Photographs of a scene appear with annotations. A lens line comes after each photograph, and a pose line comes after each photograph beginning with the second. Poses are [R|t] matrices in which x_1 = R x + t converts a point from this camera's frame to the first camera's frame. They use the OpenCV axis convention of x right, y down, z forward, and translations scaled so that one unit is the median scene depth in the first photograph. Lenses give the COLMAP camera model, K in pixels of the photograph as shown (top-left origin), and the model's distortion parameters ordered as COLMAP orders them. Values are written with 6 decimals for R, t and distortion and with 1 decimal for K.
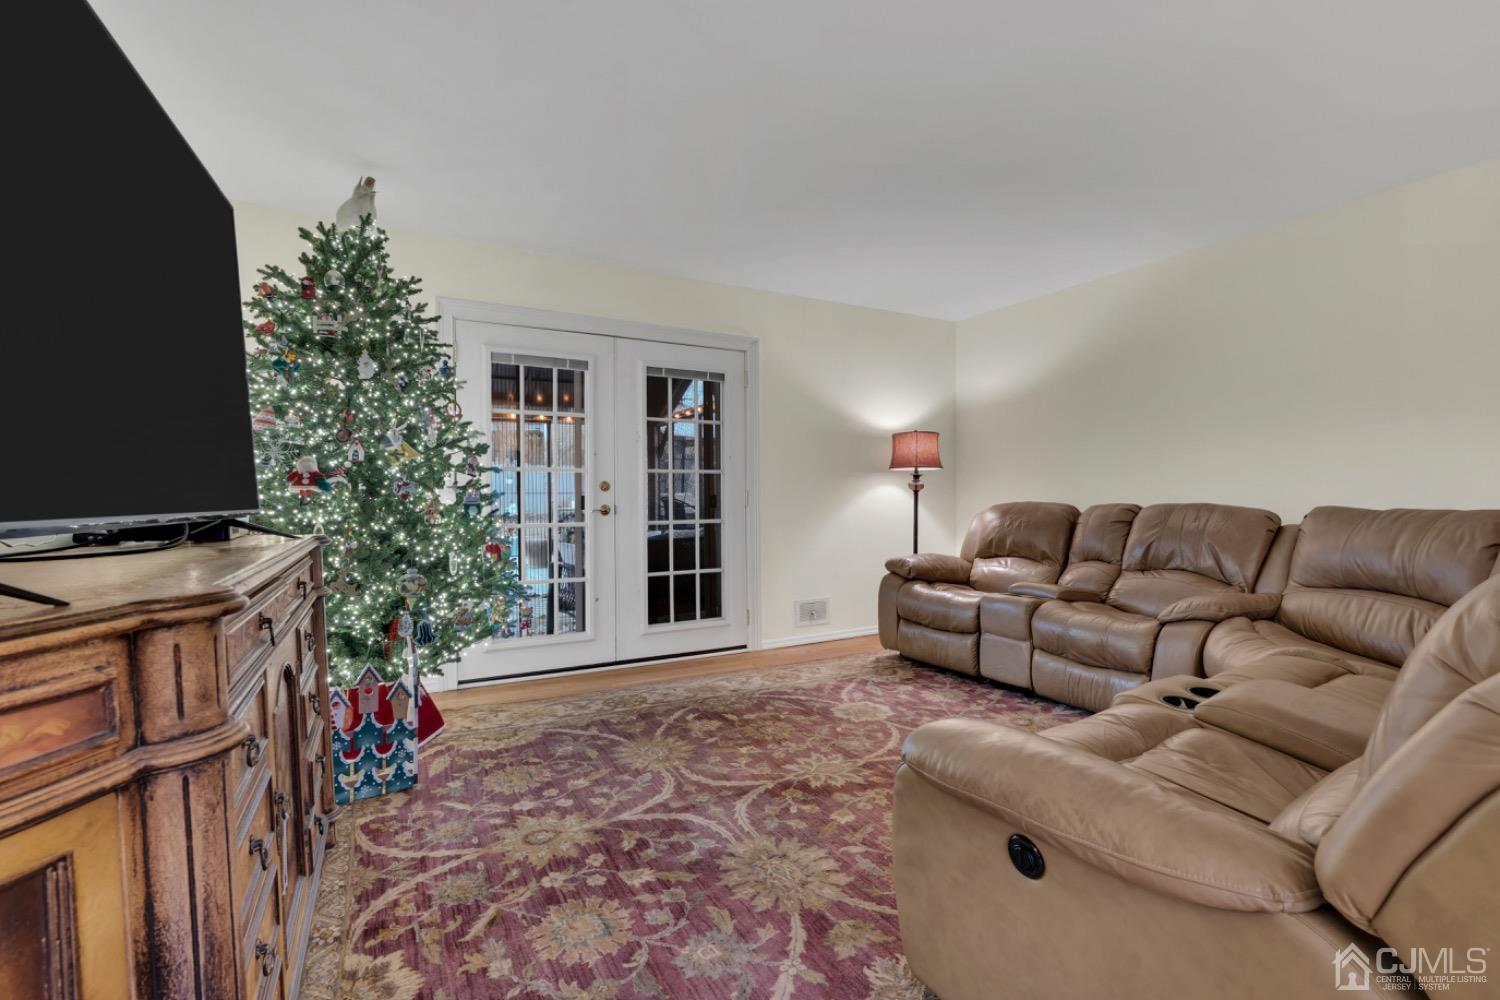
lens RADIAL K [[677.1, 0, 765.8], [0, 677.1, 501.8], [0, 0, 1]] dist [-0.009802, 0.000885]
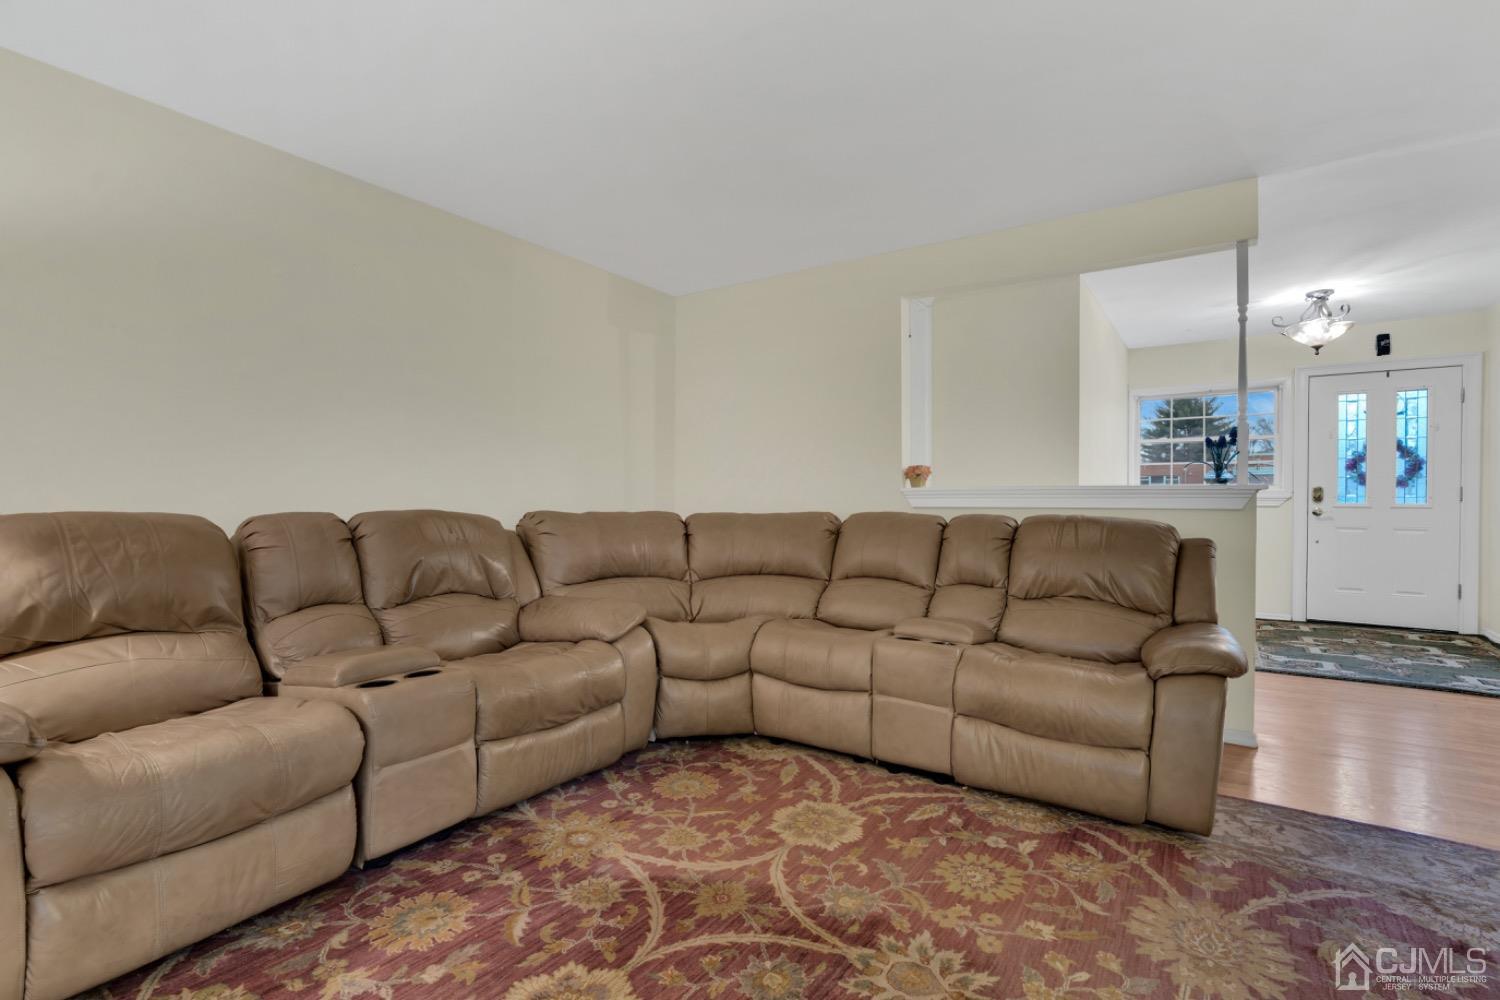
lens RADIAL K [[677.1, 0, 765.8], [0, 677.1, 501.8], [0, 0, 1]] dist [-0.009802, 0.000885]
pose [[-0.435552, -0.001643, 0.900162, -0.408326], [0.002379, 0.999993, 0.002976, -0.012919], [-0.900160, 0.003437, -0.435545, 1.528374]]
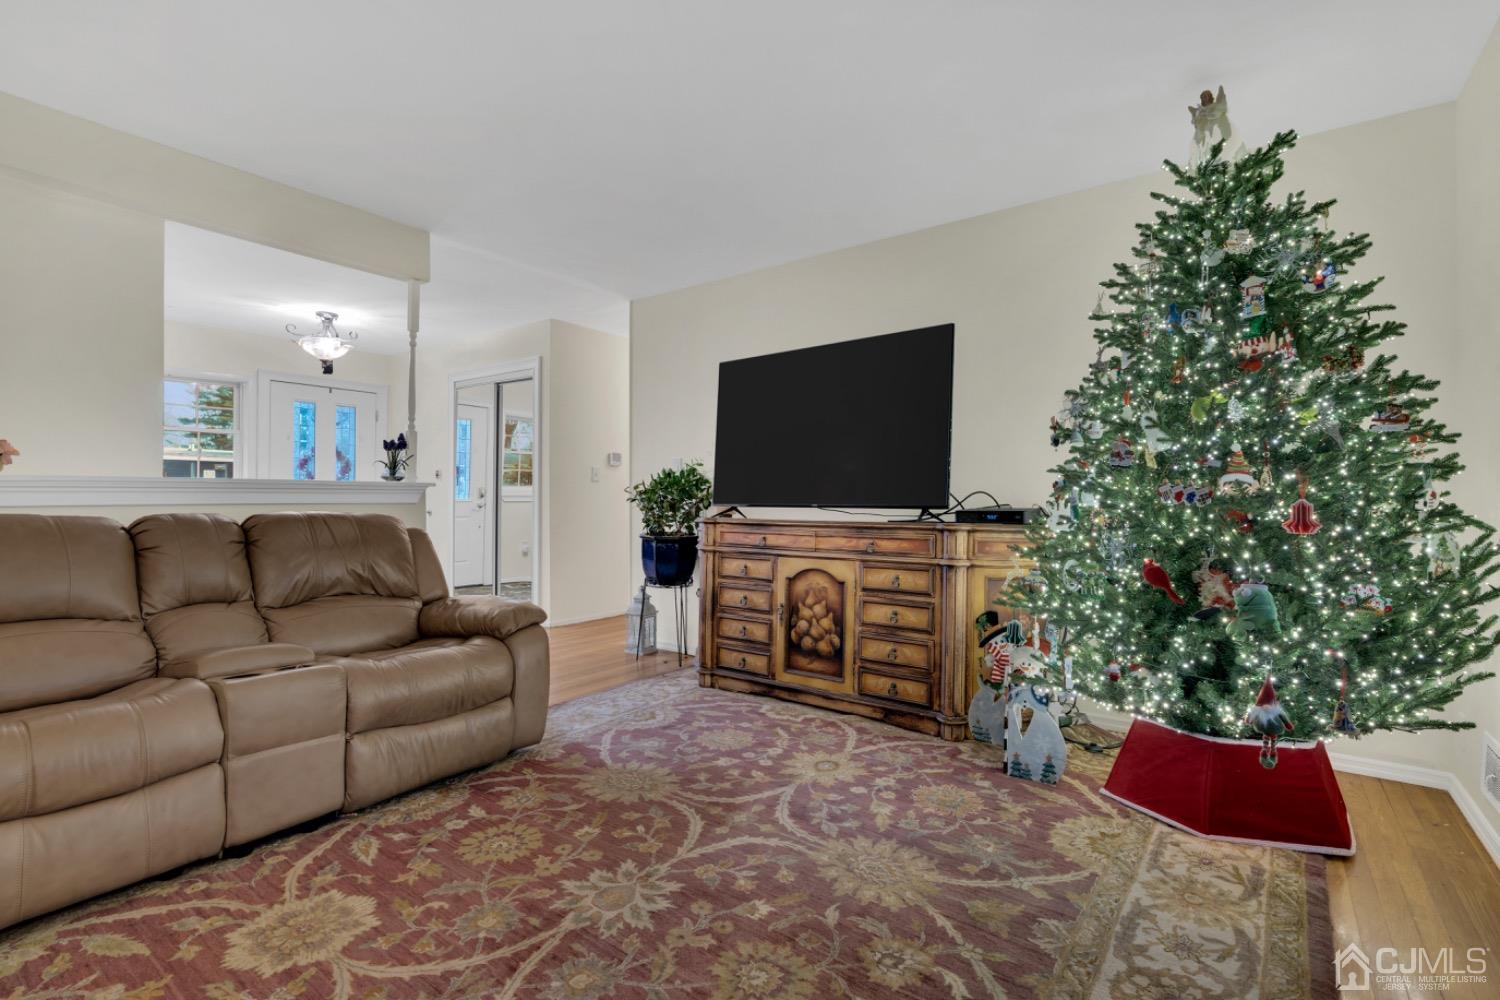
lens RADIAL K [[677.1, 0, 765.8], [0, 677.1, 501.8], [0, 0, 1]] dist [-0.009802, 0.000885]
pose [[-0.910770, 0.003082, -0.412903, 0.264861], [-0.001504, 0.999941, 0.010781, -0.013391], [0.412912, 0.010440, -0.910711, 1.886854]]
